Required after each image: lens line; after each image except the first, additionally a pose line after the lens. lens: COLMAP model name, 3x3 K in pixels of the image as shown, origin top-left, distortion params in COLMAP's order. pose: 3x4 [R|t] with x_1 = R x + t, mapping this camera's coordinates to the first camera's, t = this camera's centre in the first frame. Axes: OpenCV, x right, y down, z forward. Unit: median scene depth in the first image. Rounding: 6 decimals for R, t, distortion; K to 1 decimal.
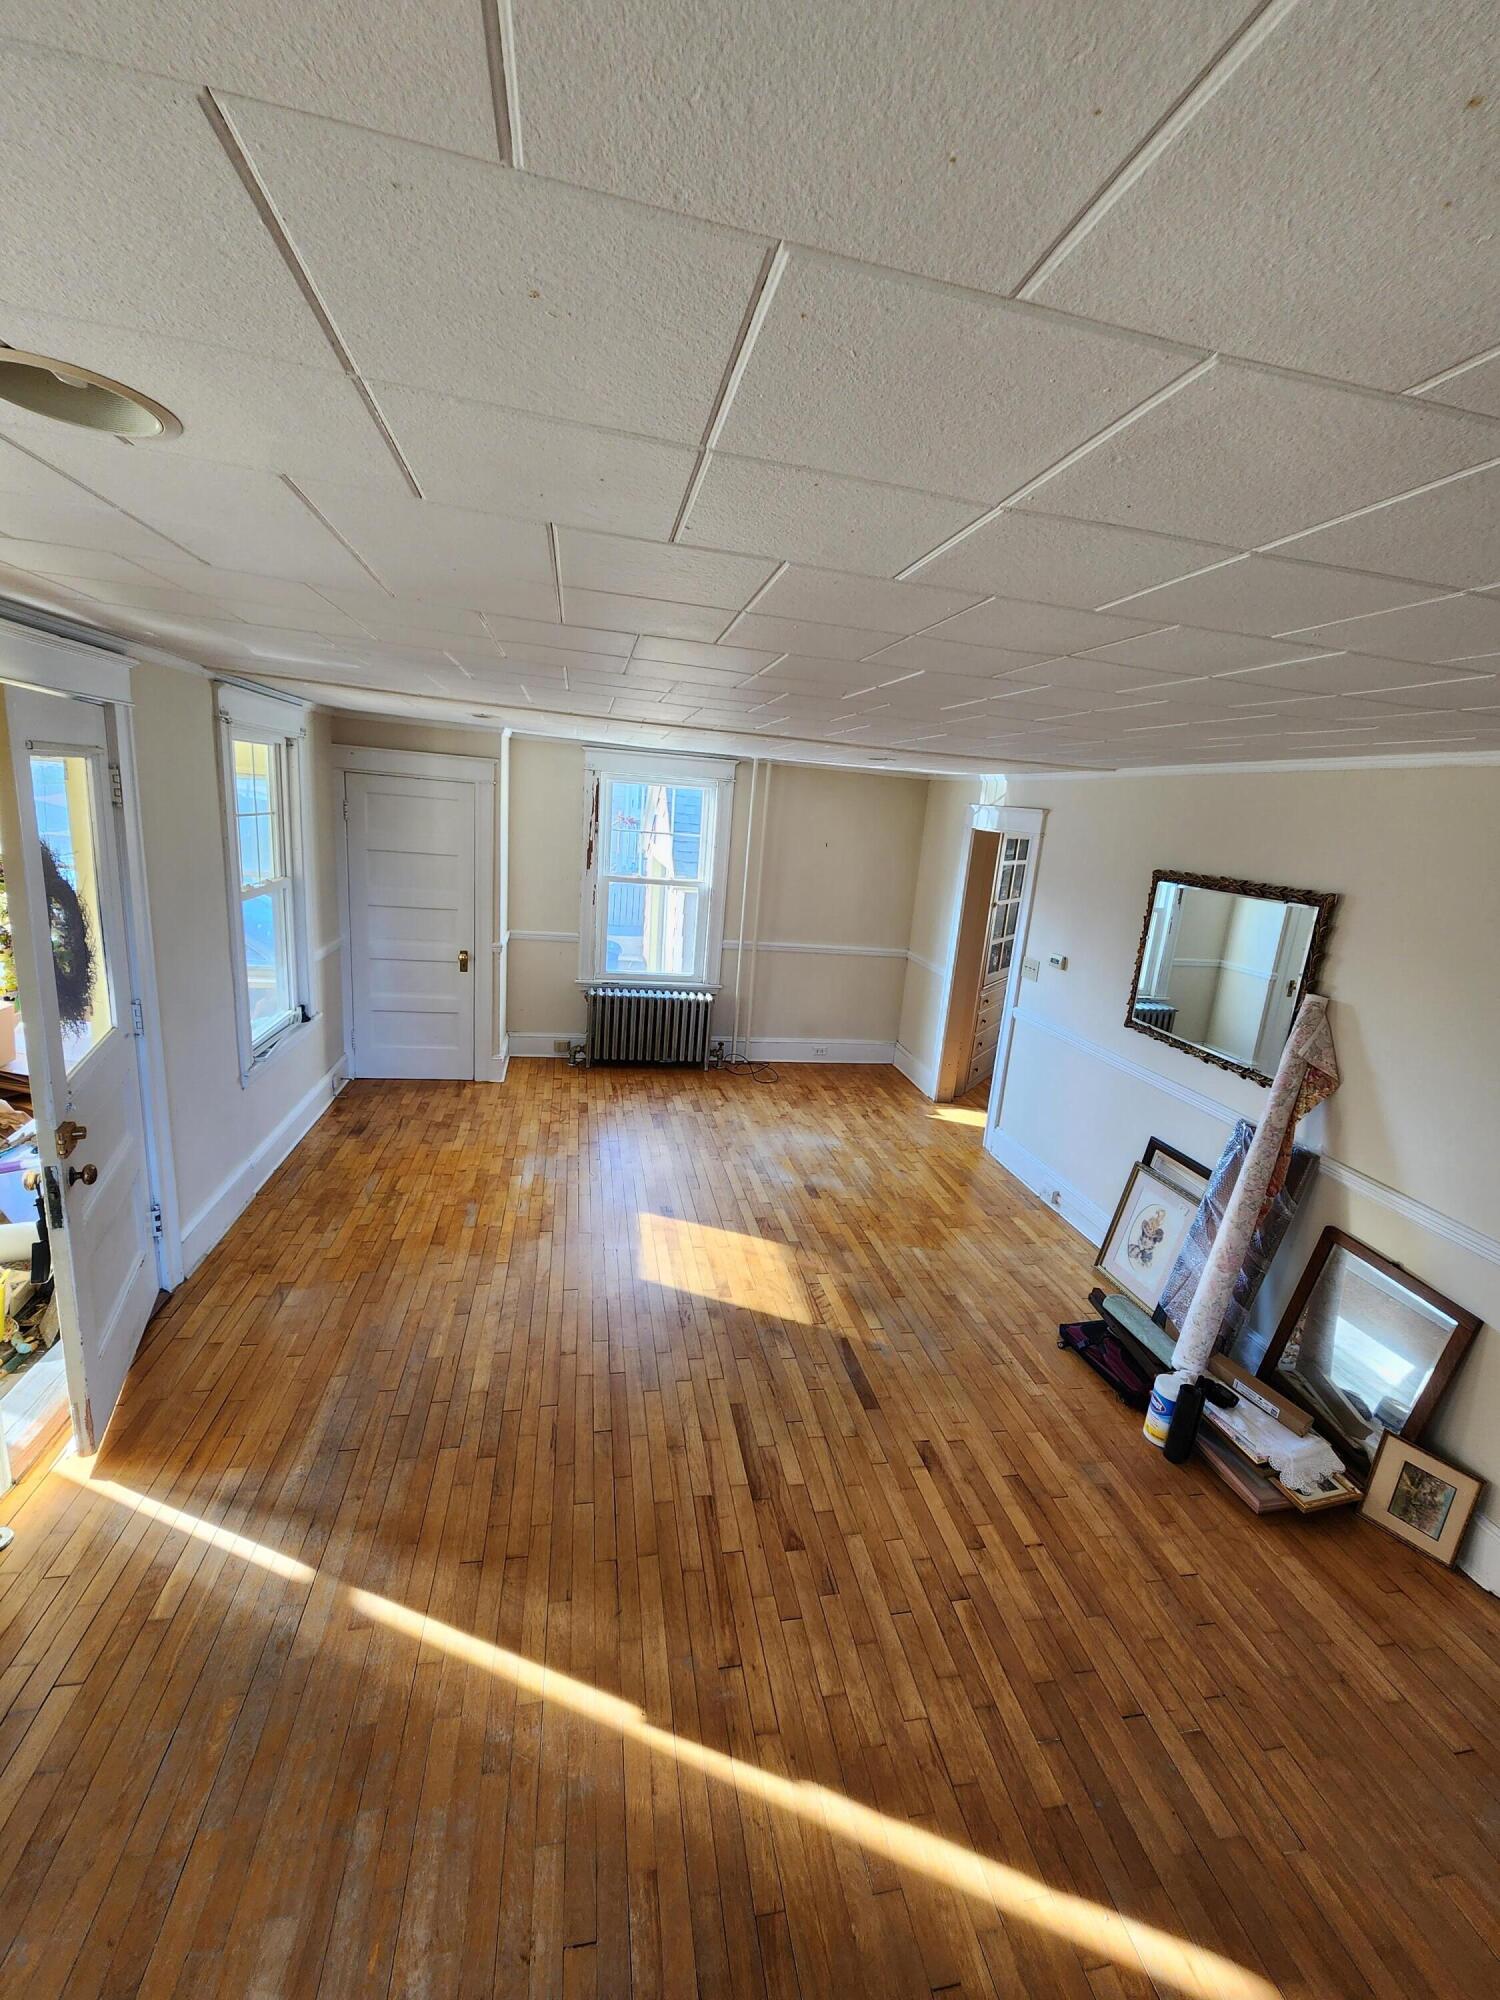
lens RADIAL K [[827.1, 0, 753.6], [0, 827.1, 1002.6], [0, 0, 1]] dist [0.000544, -0.002209]
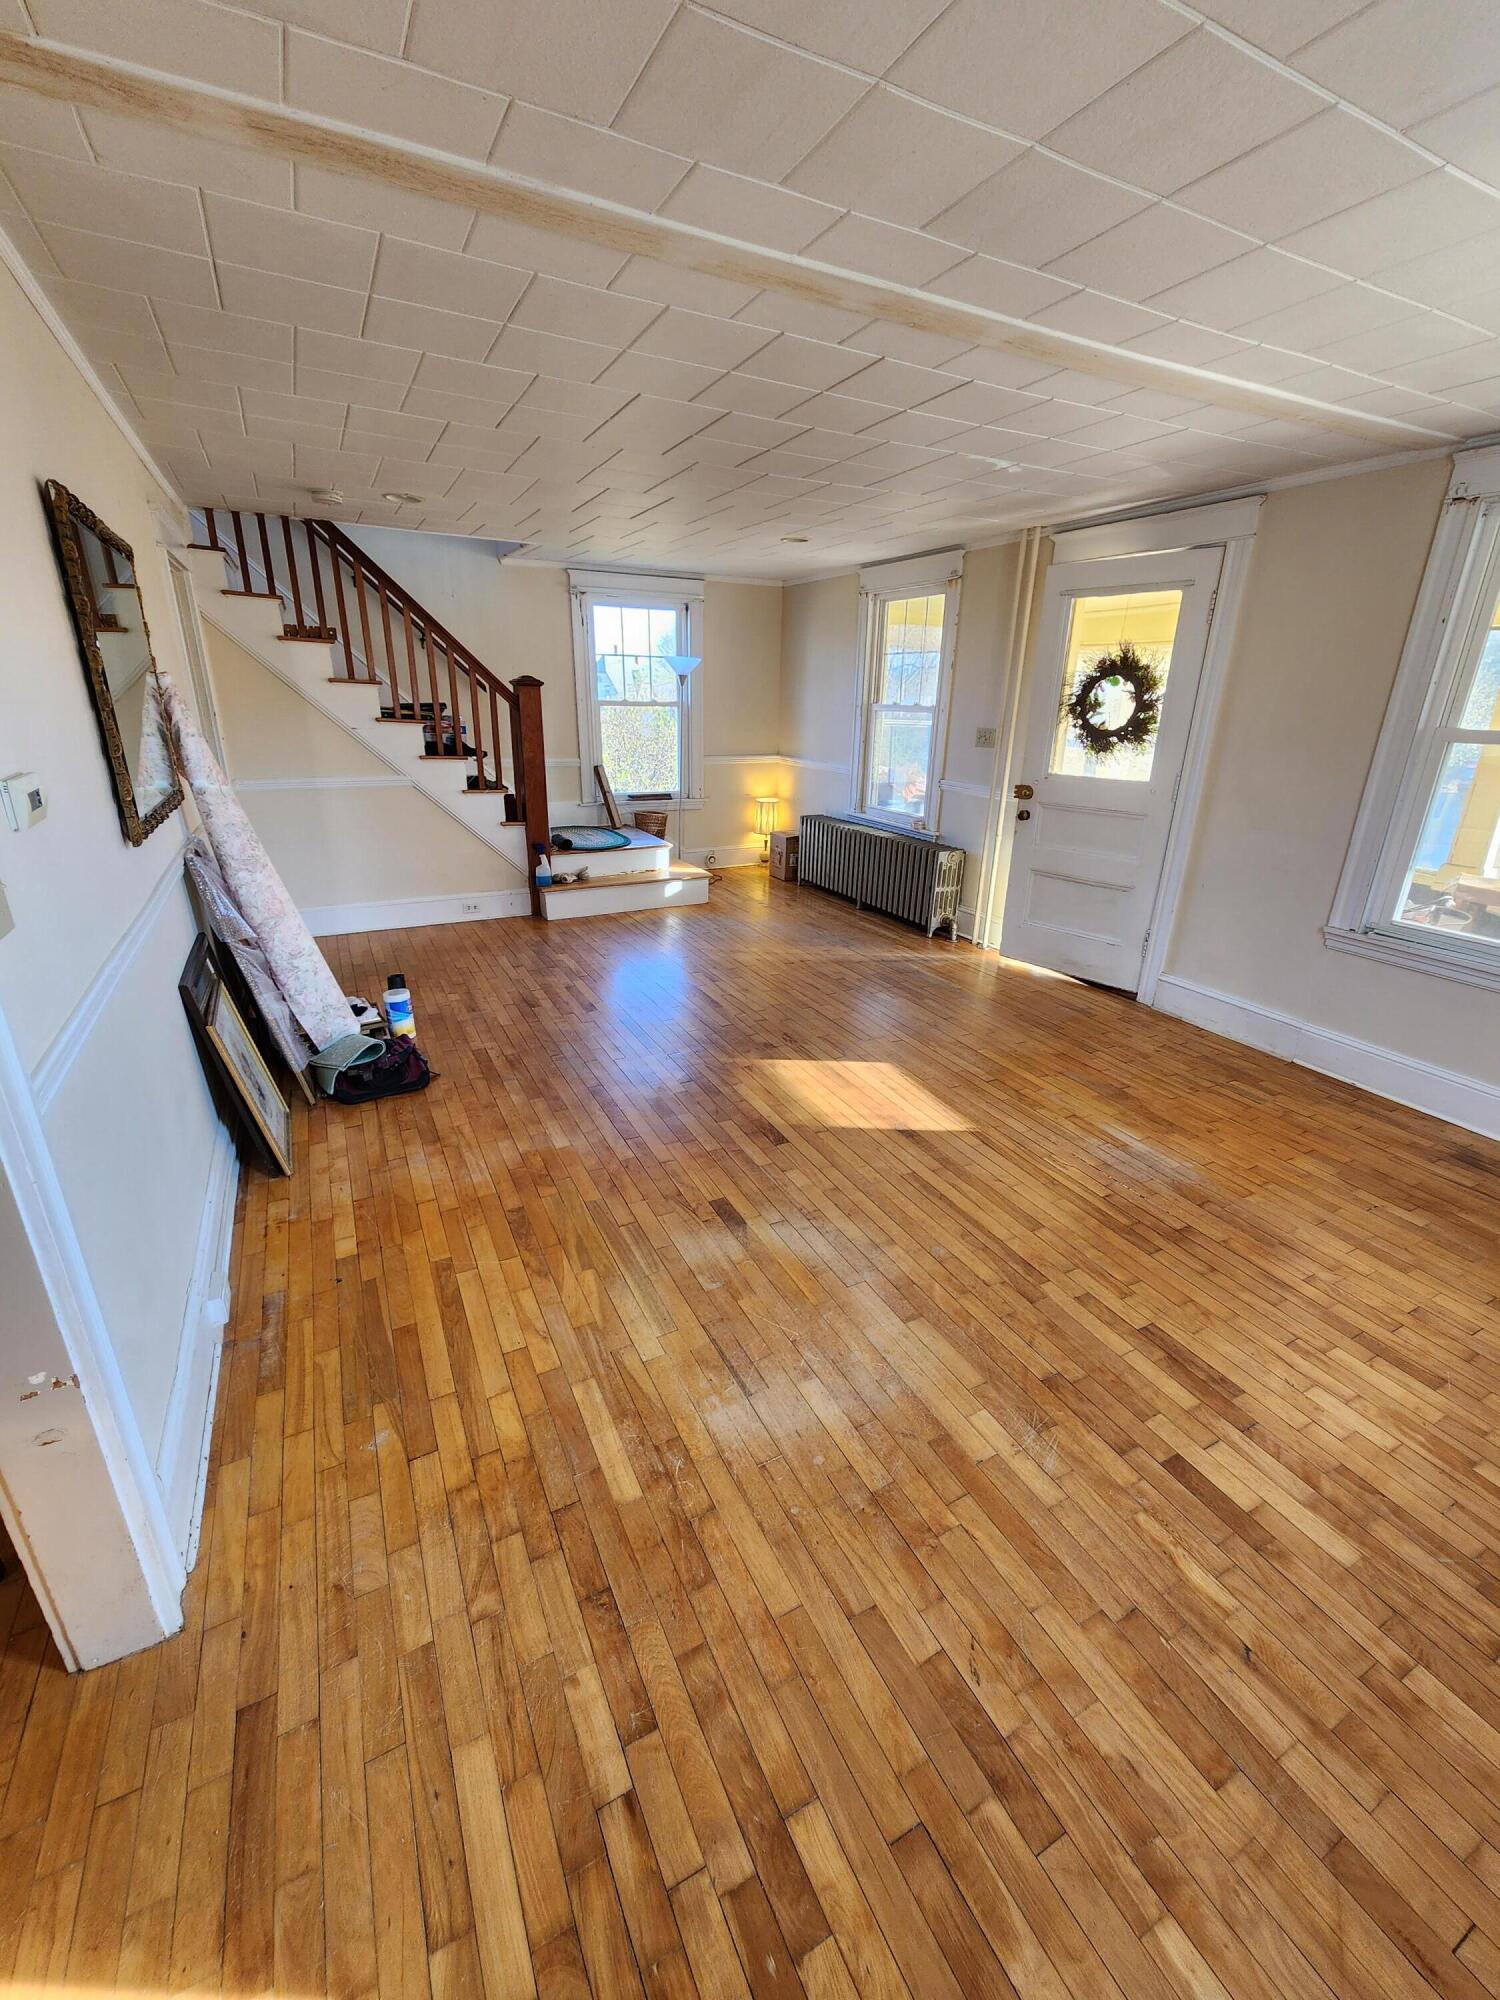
lens RADIAL K [[827.1, 0, 753.5], [0, 827.1, 1004.2], [0, 0, 1]] dist [0.000544, -0.002209]
pose [[-0.957050, -0.003282, -0.289903, 0.221646], [-0.162382, 0.834446, 0.526623, -0.191428], [0.240181, 0.551080, -0.799140, 1.398181]]
